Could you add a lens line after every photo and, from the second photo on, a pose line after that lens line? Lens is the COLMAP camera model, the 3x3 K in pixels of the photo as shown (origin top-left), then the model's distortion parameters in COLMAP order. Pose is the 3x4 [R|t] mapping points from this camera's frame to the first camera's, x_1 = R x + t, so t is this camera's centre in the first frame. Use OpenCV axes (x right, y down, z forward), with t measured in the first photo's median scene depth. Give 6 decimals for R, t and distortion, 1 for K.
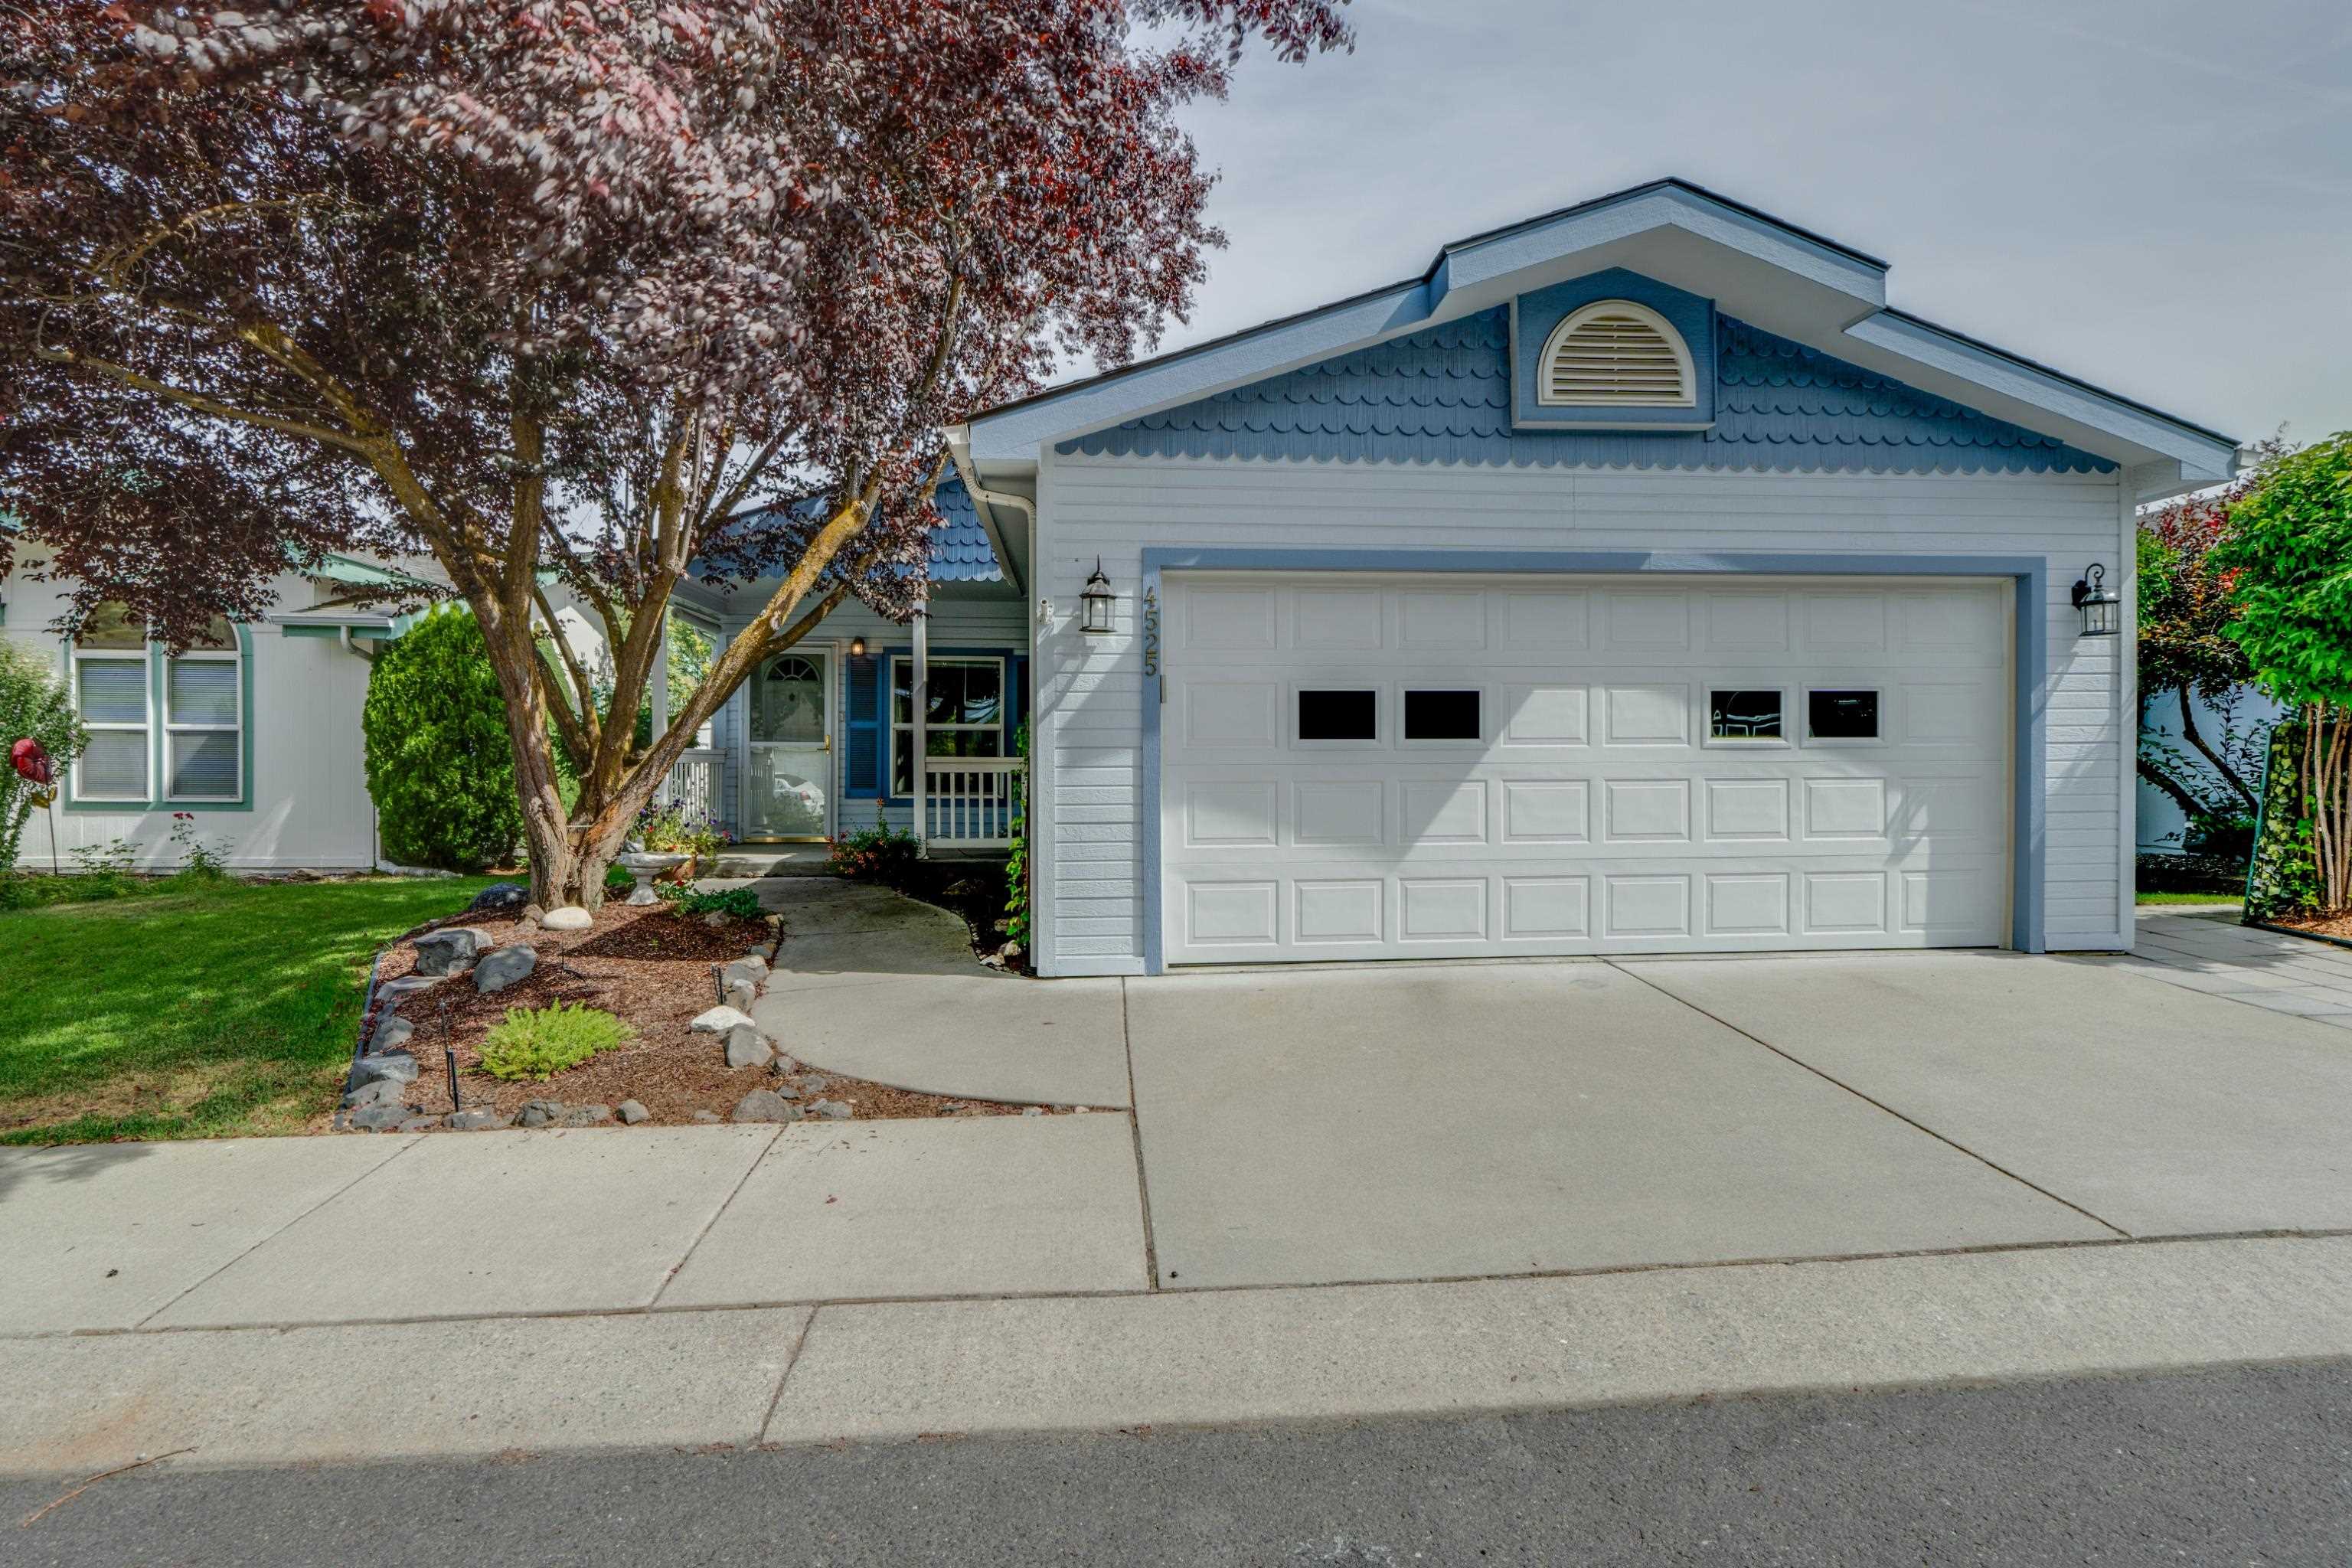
lens RADIAL K [[1026.6, 0, 1187.8], [0, 1026.6, 776.9], [0, 0, 1]] dist [-0.004232, -0.000691]
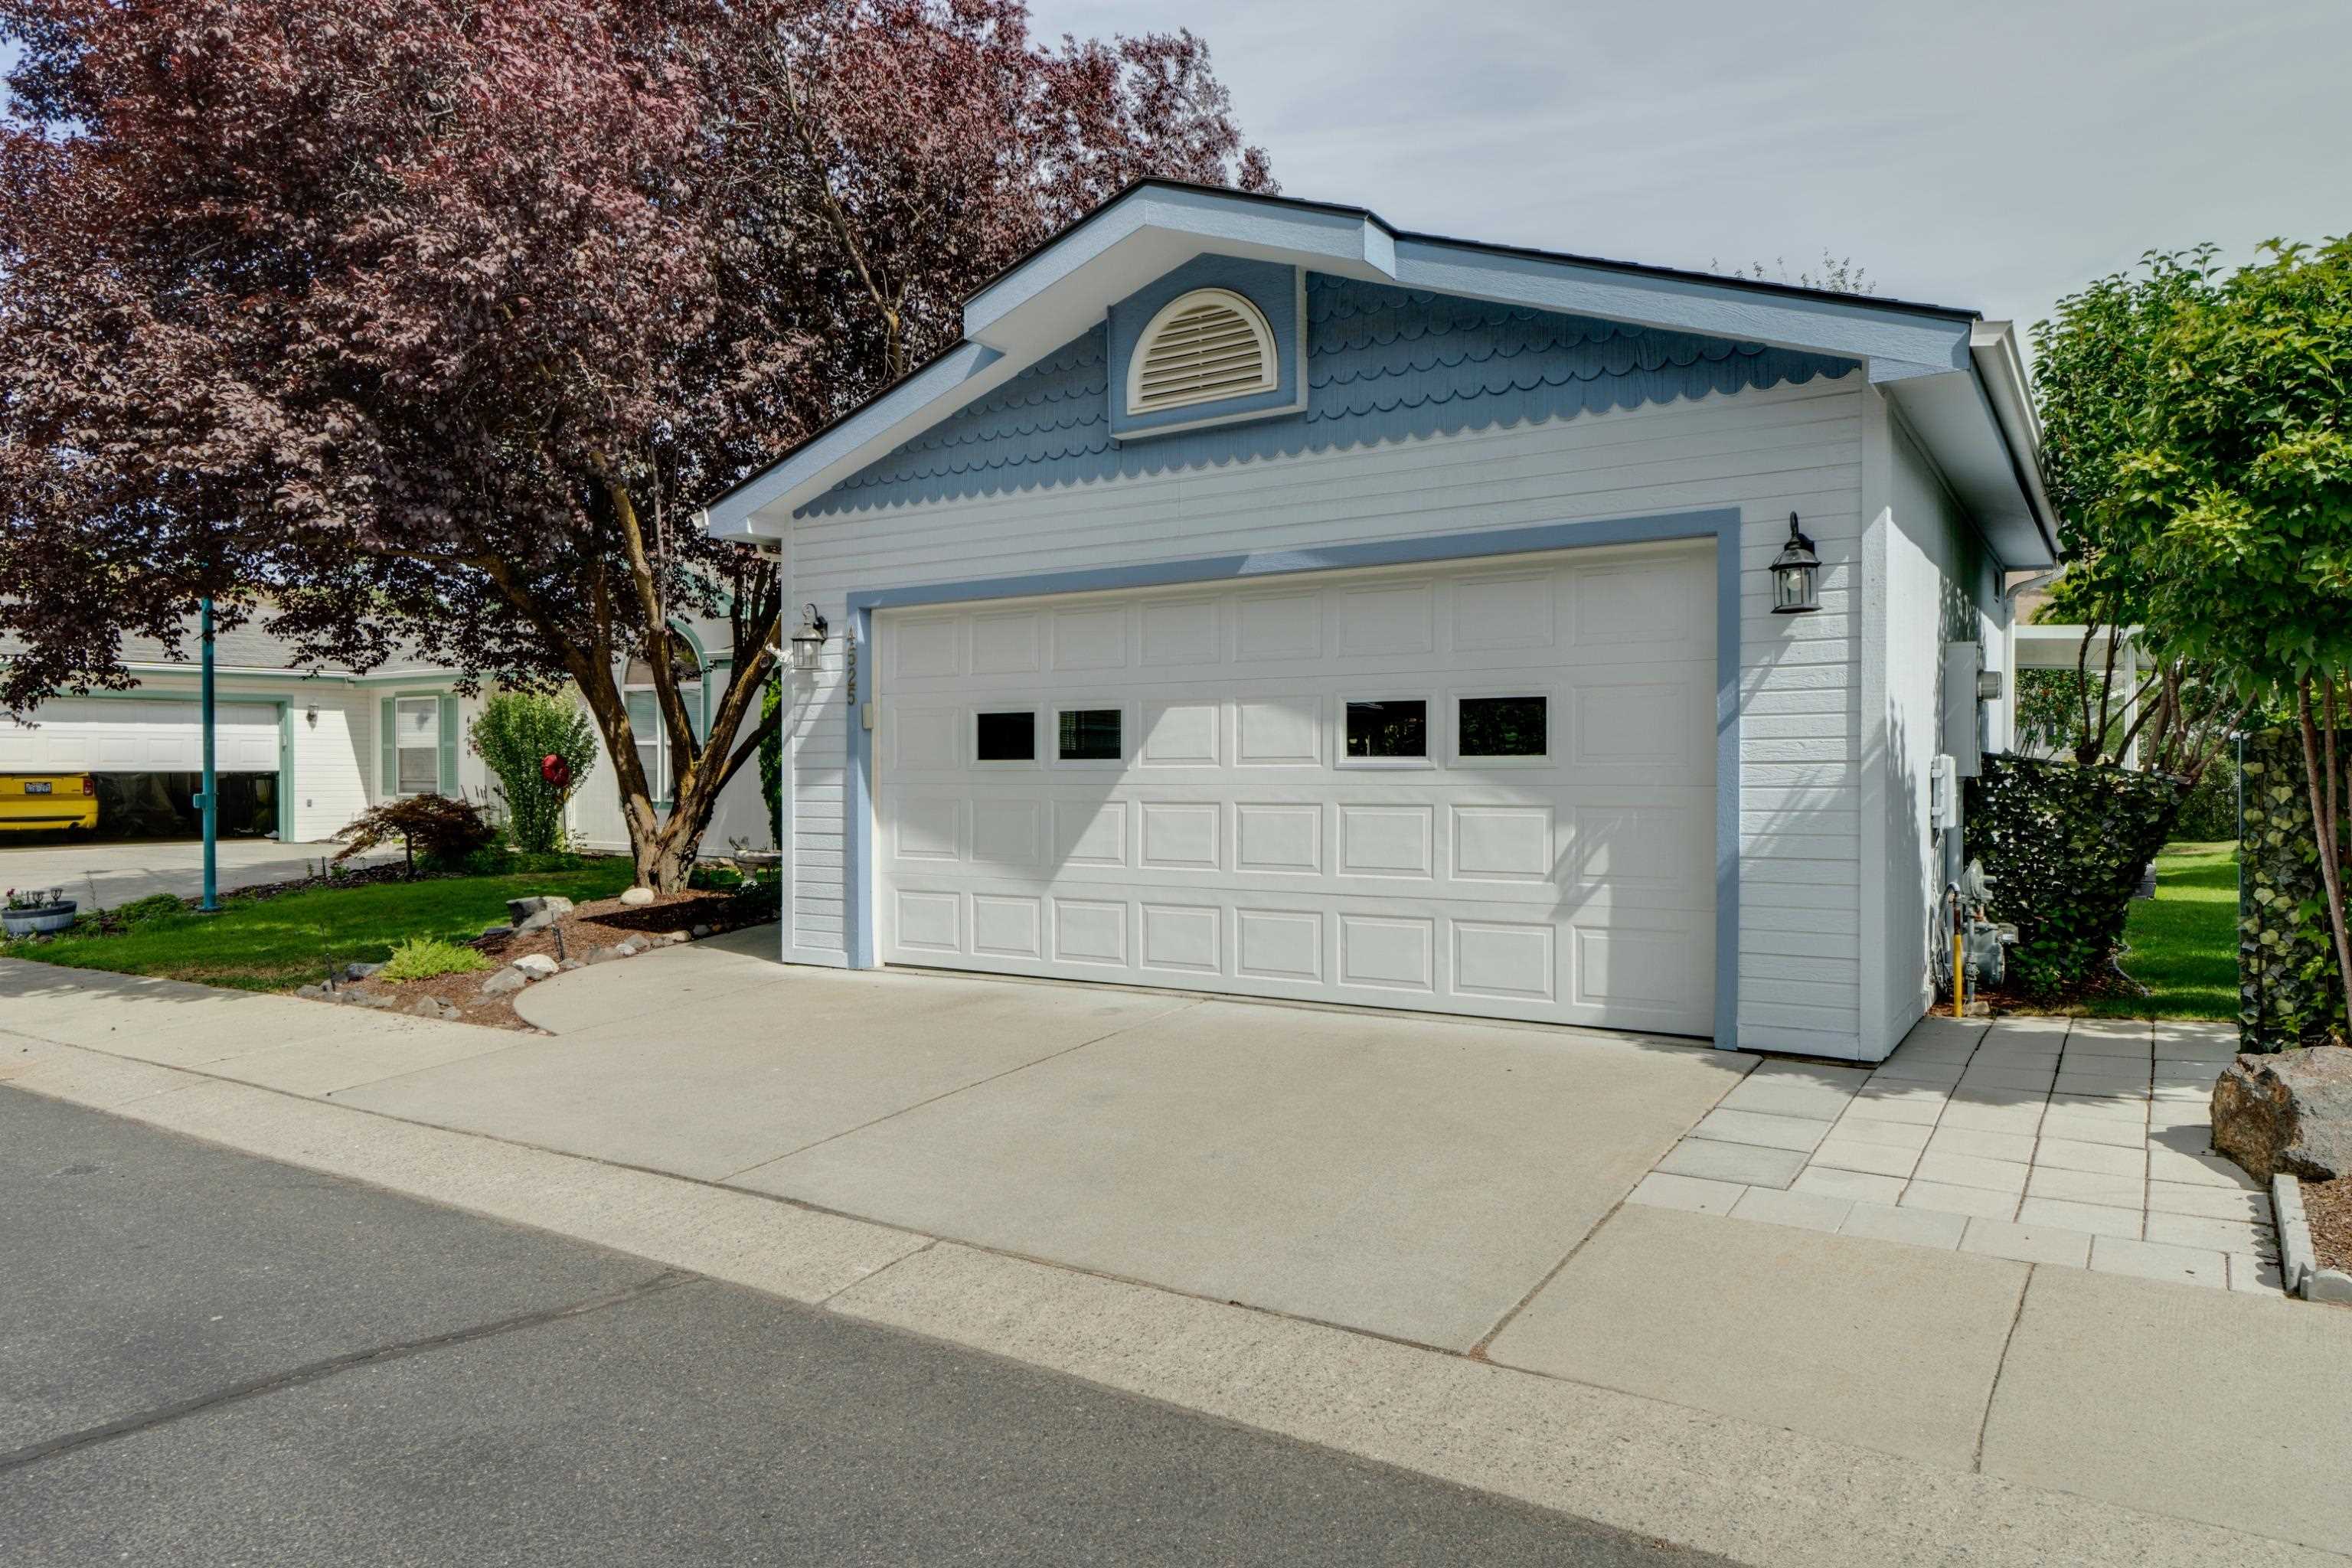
lens RADIAL K [[1270.3, 0, 1175.6], [0, 1270.3, 794.6], [0, 0, 1]] dist [-0.002450, -0.000203]
pose [[0.835465, 0.011982, -0.549414, 0.991058], [-0.014005, 0.999902, 0.000510, -0.005012], [0.549366, 0.007268, 0.835550, 0.023099]]
